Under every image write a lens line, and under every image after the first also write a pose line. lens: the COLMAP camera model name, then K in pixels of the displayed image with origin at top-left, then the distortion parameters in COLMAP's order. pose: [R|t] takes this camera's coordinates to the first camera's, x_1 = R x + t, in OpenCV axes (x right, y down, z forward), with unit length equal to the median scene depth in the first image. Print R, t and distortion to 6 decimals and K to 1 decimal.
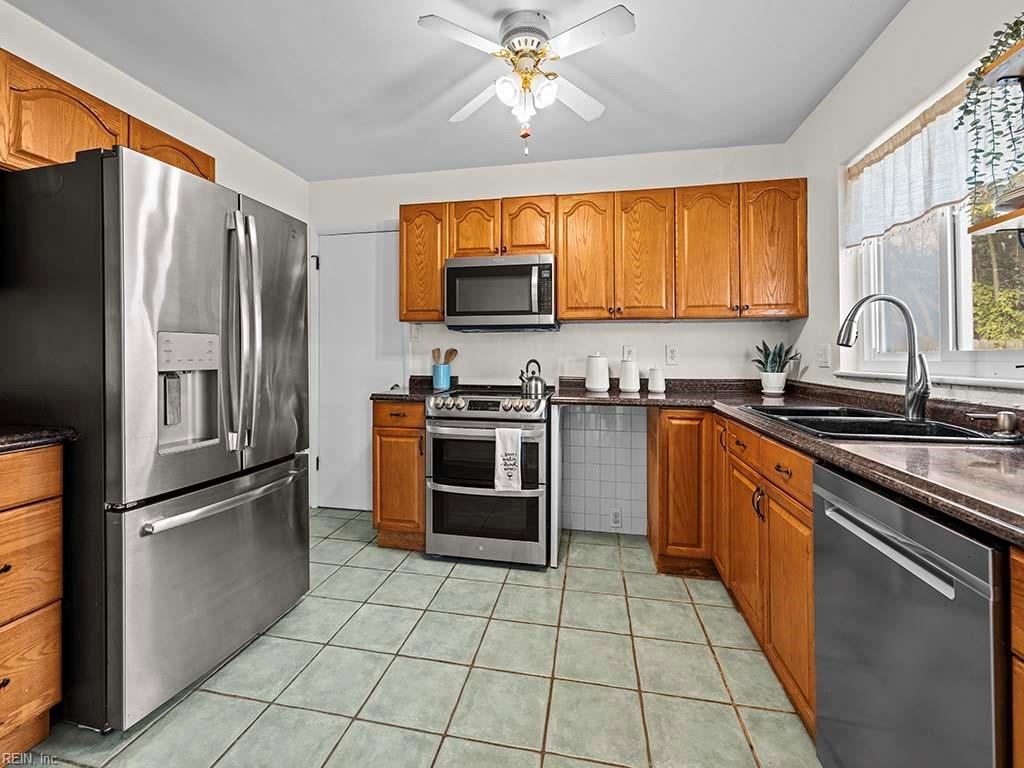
lens RADIAL K [[426.1, 0, 515.0], [0, 426.1, 356.2], [0, 0, 1]] dist [-0.000478, 0.001135]
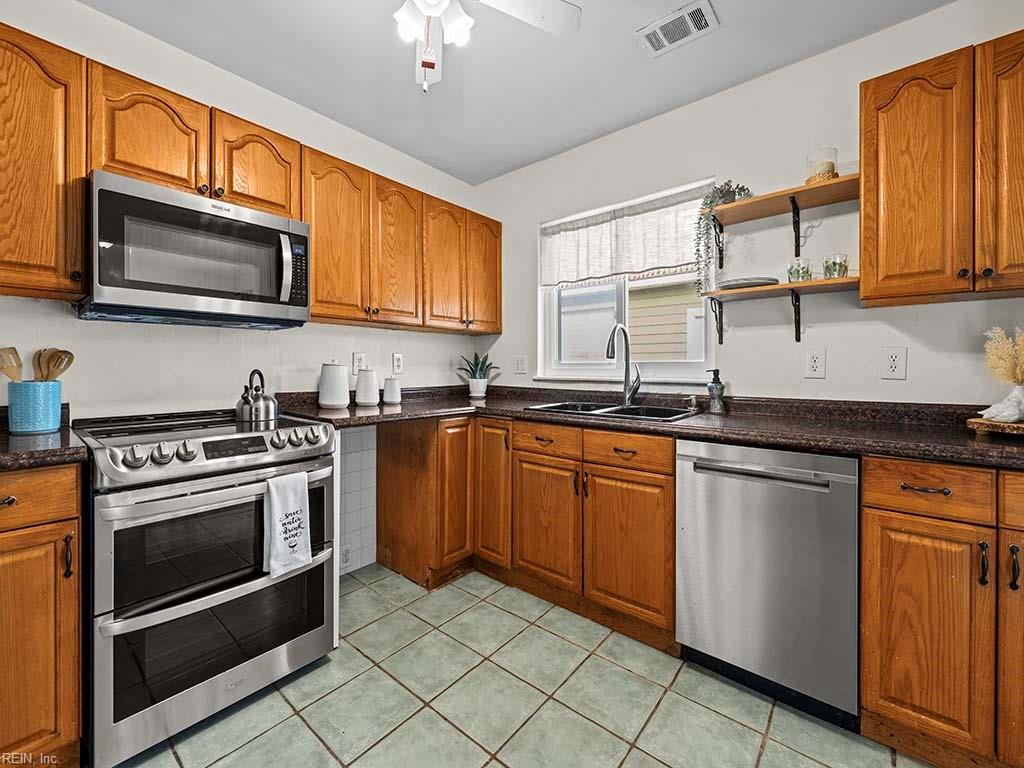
lens RADIAL K [[426.1, 0, 487.8], [0, 426.1, 367.4], [0, 0, 1]] dist [-0.000478, 0.001135]
pose [[0.505741, -0.003806, 0.862677, -0.409047], [-0.004209, 0.999967, 0.006879, -0.001776], [-0.862675, -0.007110, 0.505709, 0.390112]]
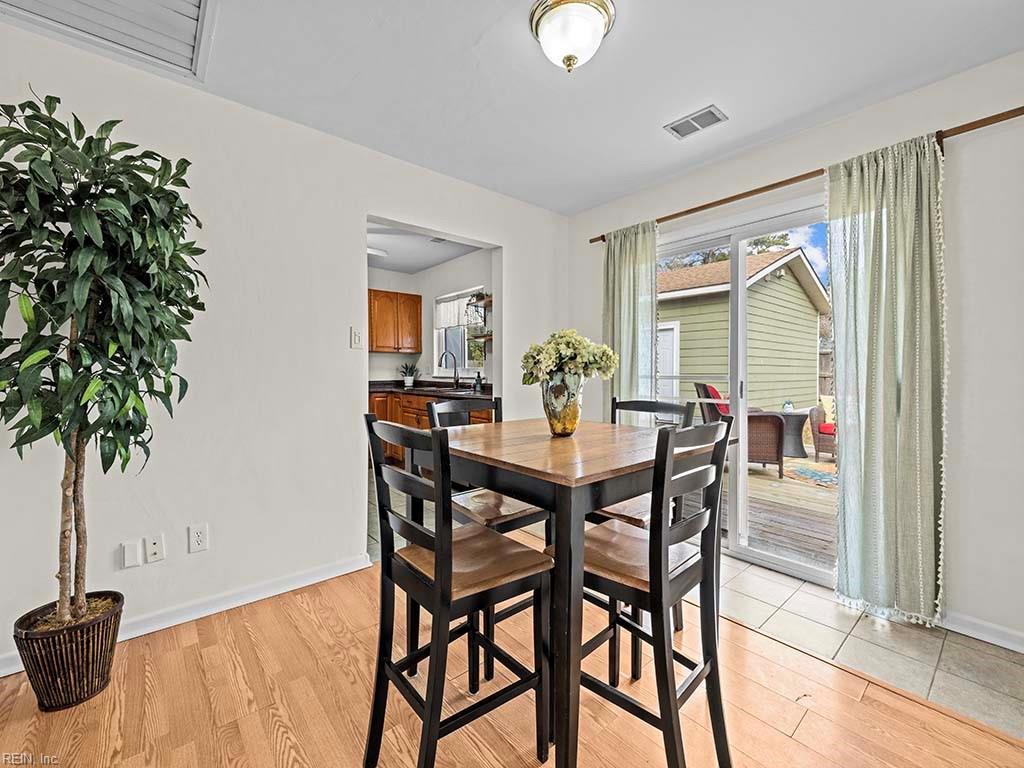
lens RADIAL K [[426.1, 0, 502.4], [0, 426.1, 375.7], [0, 0, 1]] dist [-0.000478, 0.001135]
pose [[0.630325, -0.007583, 0.776294, -0.874190], [-0.006132, 0.999872, 0.014746, -0.004423], [-0.776307, -0.014055, 0.630199, -0.852033]]
